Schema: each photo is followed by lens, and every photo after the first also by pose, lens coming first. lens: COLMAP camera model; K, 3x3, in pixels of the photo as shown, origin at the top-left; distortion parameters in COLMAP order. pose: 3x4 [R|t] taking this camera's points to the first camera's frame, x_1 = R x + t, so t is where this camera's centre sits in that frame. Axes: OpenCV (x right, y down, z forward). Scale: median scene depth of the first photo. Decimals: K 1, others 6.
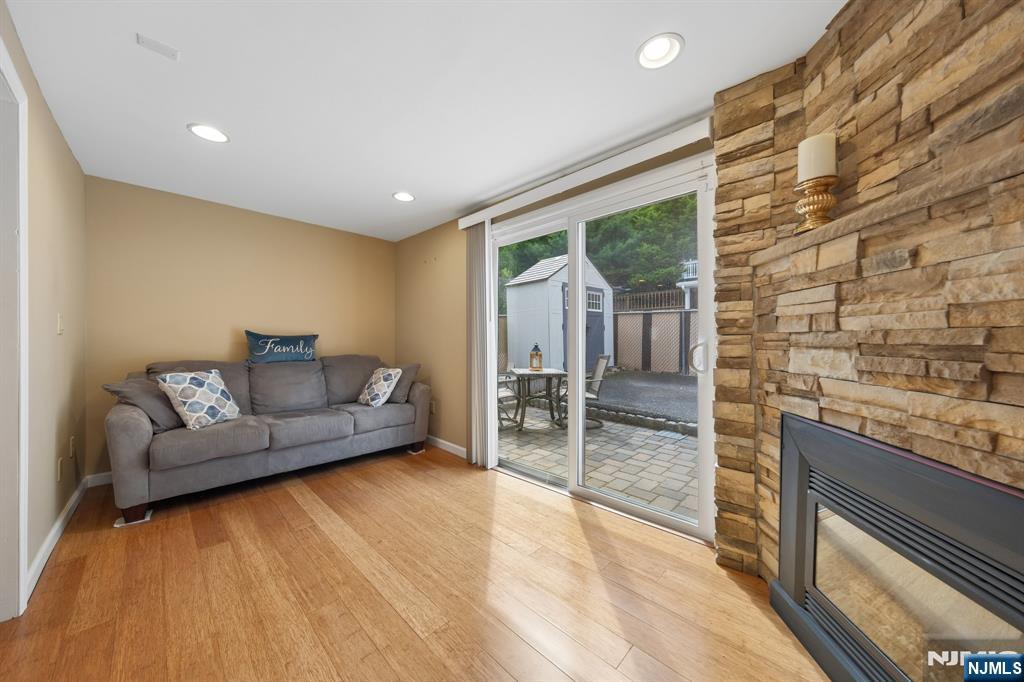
lens RADIAL K [[346.0, 0, 512.0], [0, 346.0, 341.0], [0, 0, 1]] dist [0.000164, 0.000094]
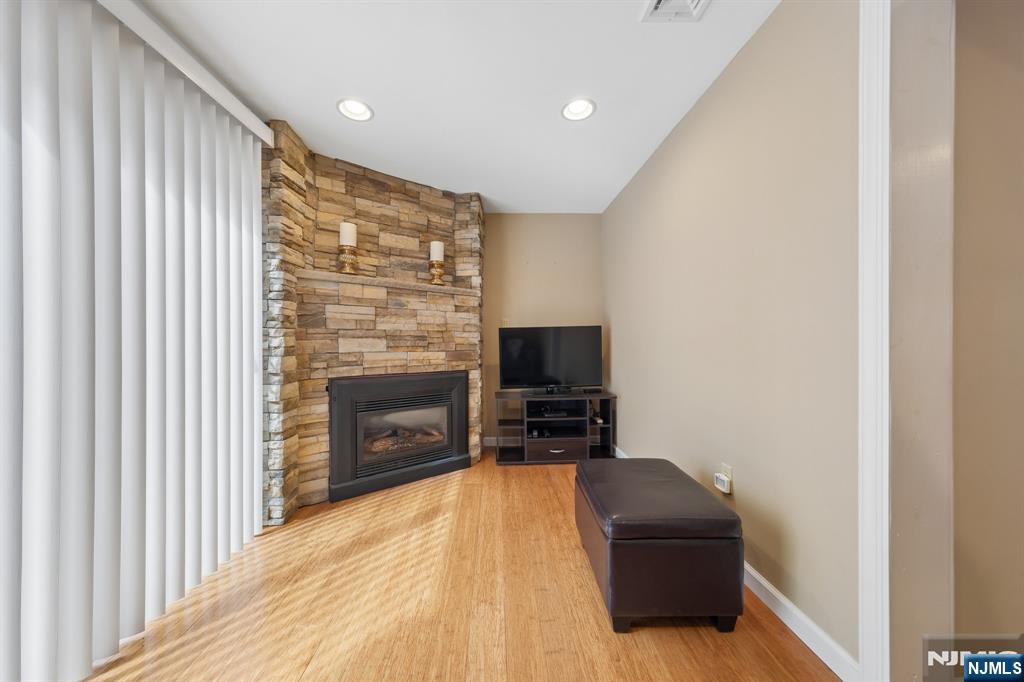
lens RADIAL K [[346.0, 0, 512.0], [0, 346.0, 341.0], [0, 0, 1]] dist [0.000164, 0.000094]
pose [[-0.726177, 0.001241, 0.687507, -1.128040], [0.005569, 0.999976, 0.004078, 0.038189], [-0.687486, 0.006790, -0.726166, 1.947582]]
